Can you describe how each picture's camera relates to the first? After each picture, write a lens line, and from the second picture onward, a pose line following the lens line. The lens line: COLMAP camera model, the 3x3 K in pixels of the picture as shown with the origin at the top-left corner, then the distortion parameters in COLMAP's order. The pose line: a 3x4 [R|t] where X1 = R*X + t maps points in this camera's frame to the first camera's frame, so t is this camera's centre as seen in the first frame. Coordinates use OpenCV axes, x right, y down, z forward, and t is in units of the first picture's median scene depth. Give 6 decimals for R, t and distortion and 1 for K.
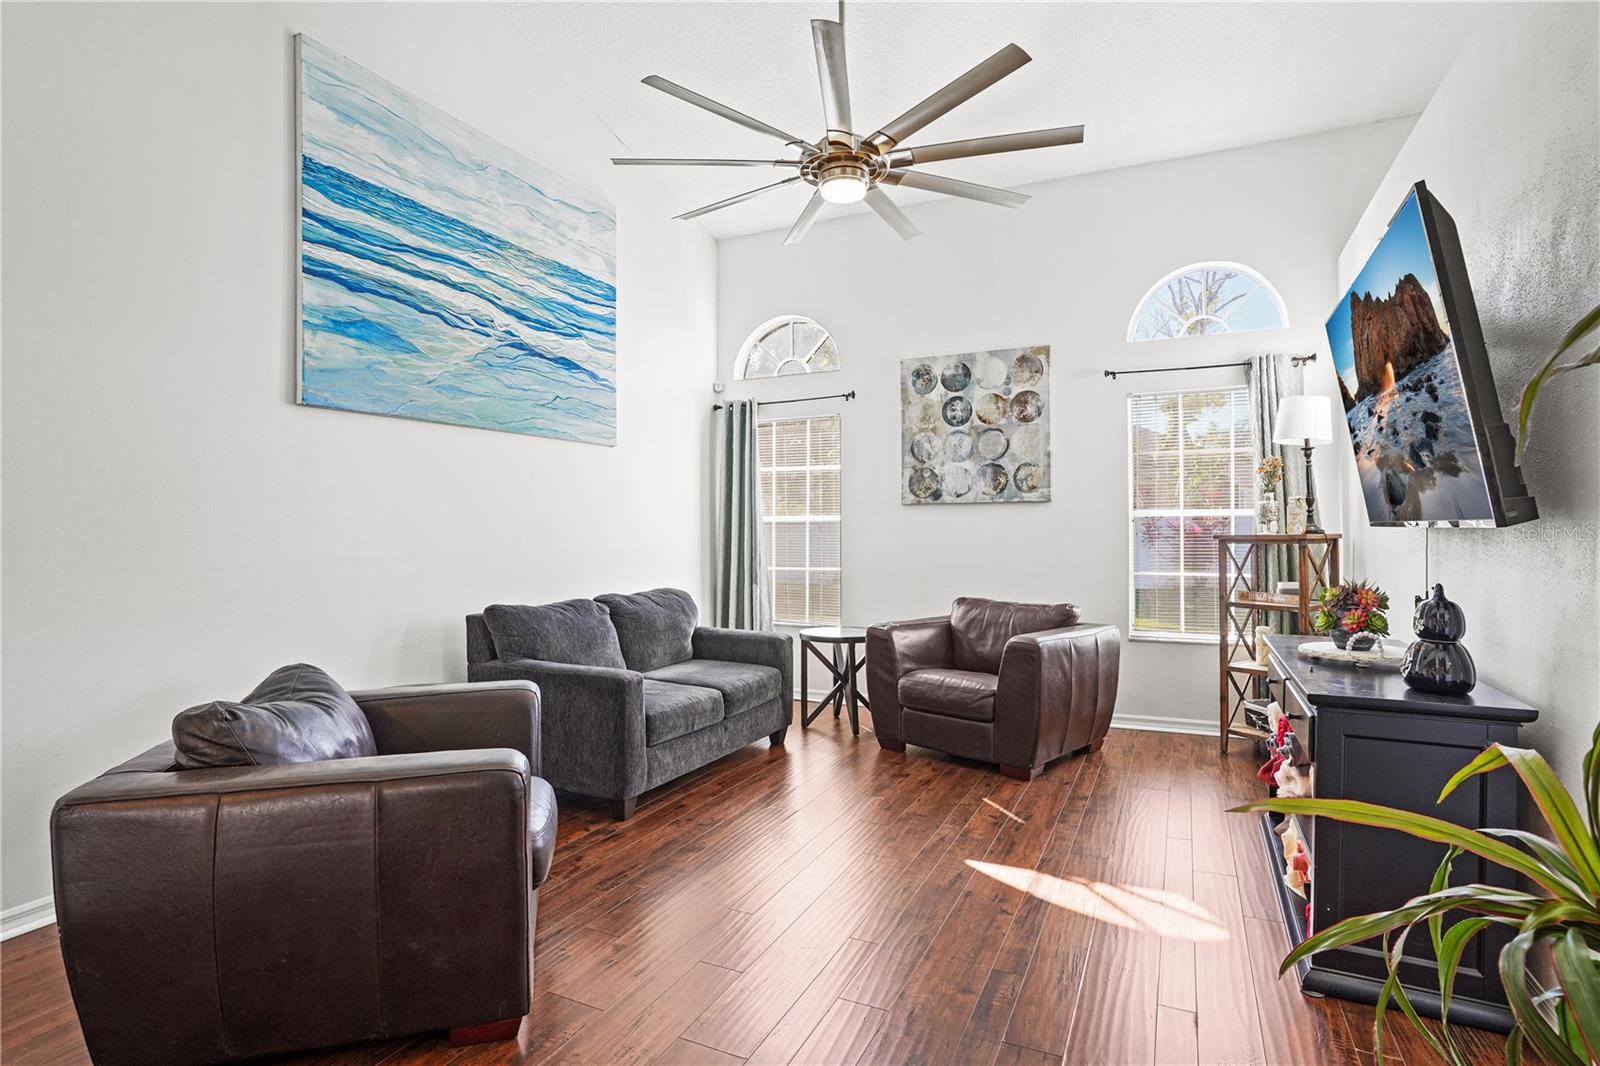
lens RADIAL K [[803.2, 0, 796.9], [0, 803.2, 524.4], [0, 0, 1]] dist [-0.034644, -0.000011]
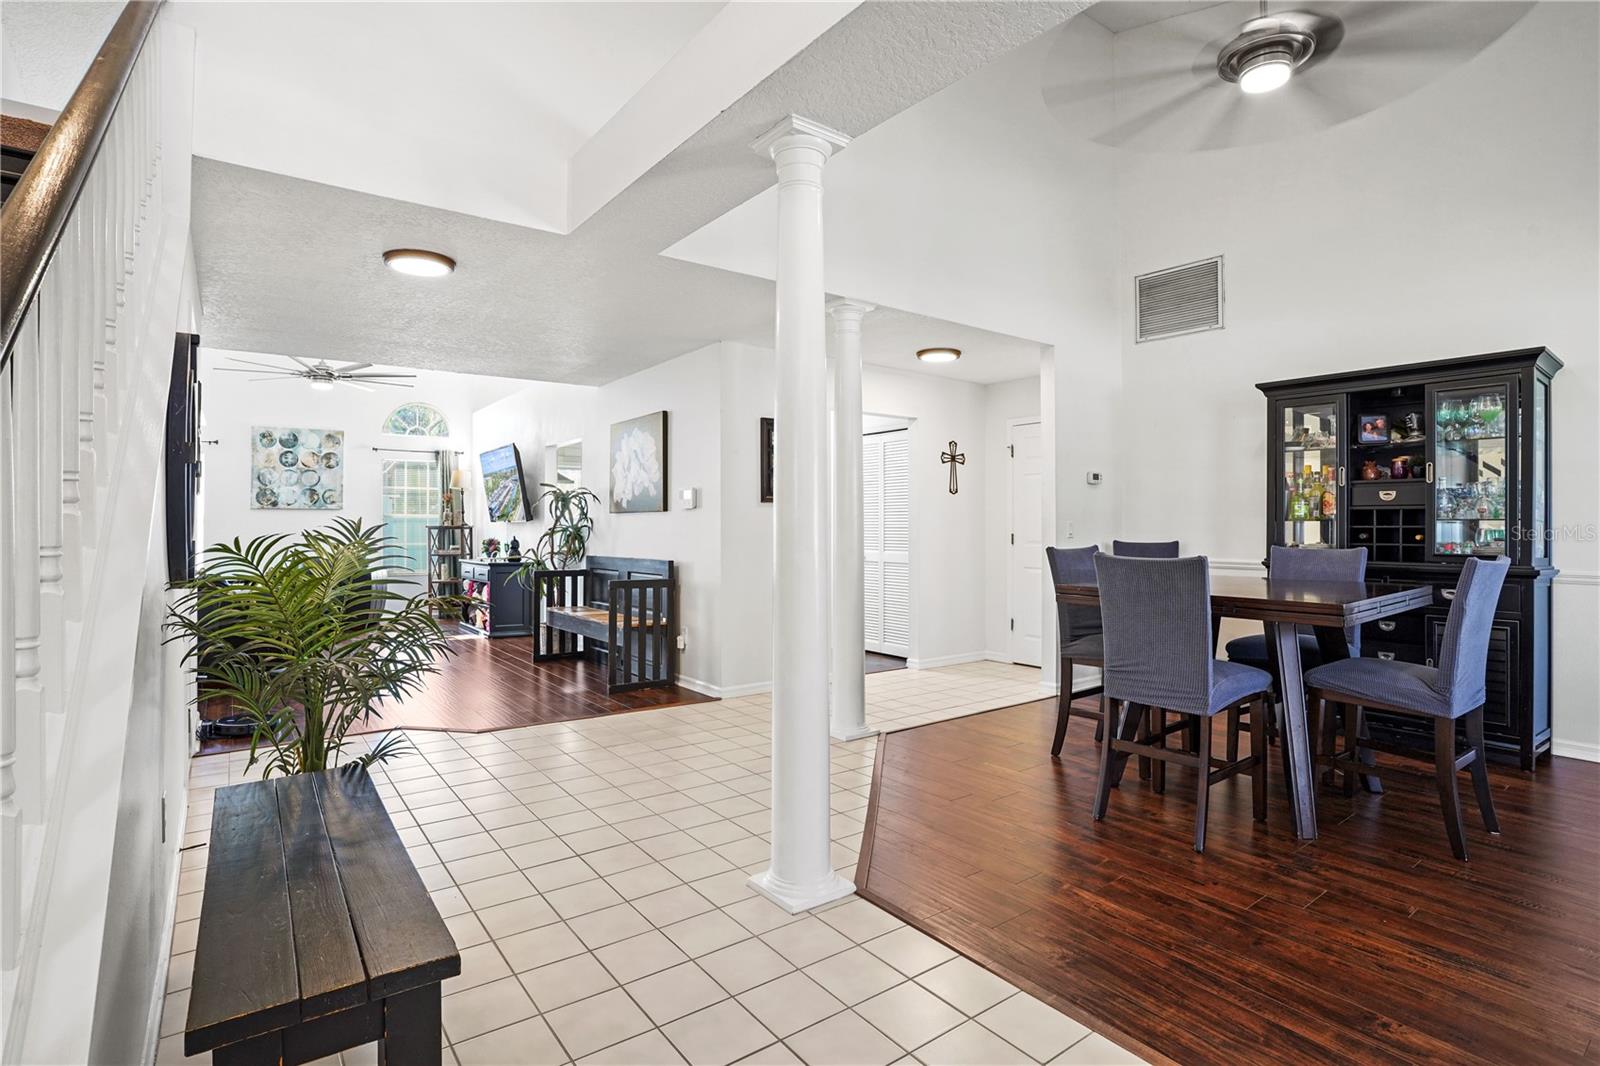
lens RADIAL K [[780.3, 0, 802.5], [0, 780.3, 517.7], [0, 0, 1]] dist [-0.039935, 0.008822]
pose [[0.468406, 0.014072, 0.883401, -0.840604], [-0.007512, 0.999900, -0.011945, 0.006821], [-0.883481, -0.001041, 0.468465, -0.911115]]
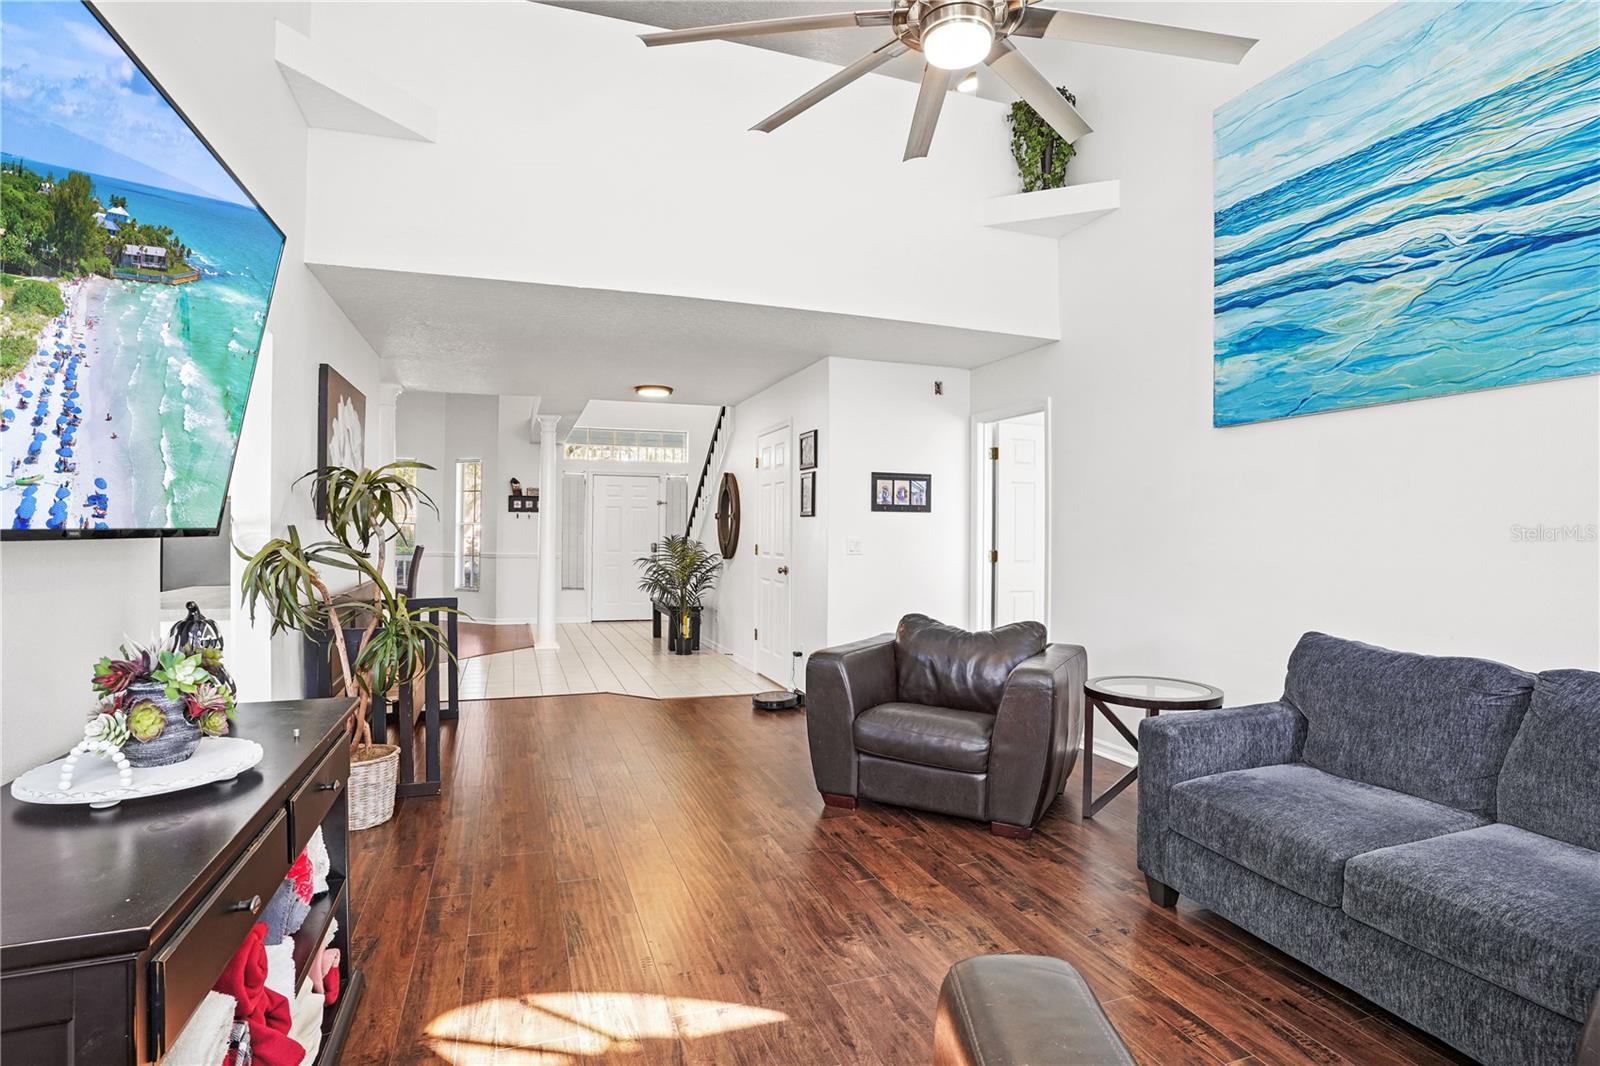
lens RADIAL K [[780.3, 0, 796.9], [0, 780.3, 525.5], [0, 0, 1]] dist [-0.039935, 0.008822]
pose [[-0.691086, -0.001786, -0.722771, 0.371851], [0.002758, 0.999983, -0.005109, -0.002350], [0.722768, -0.005524, -0.691069, 0.803309]]
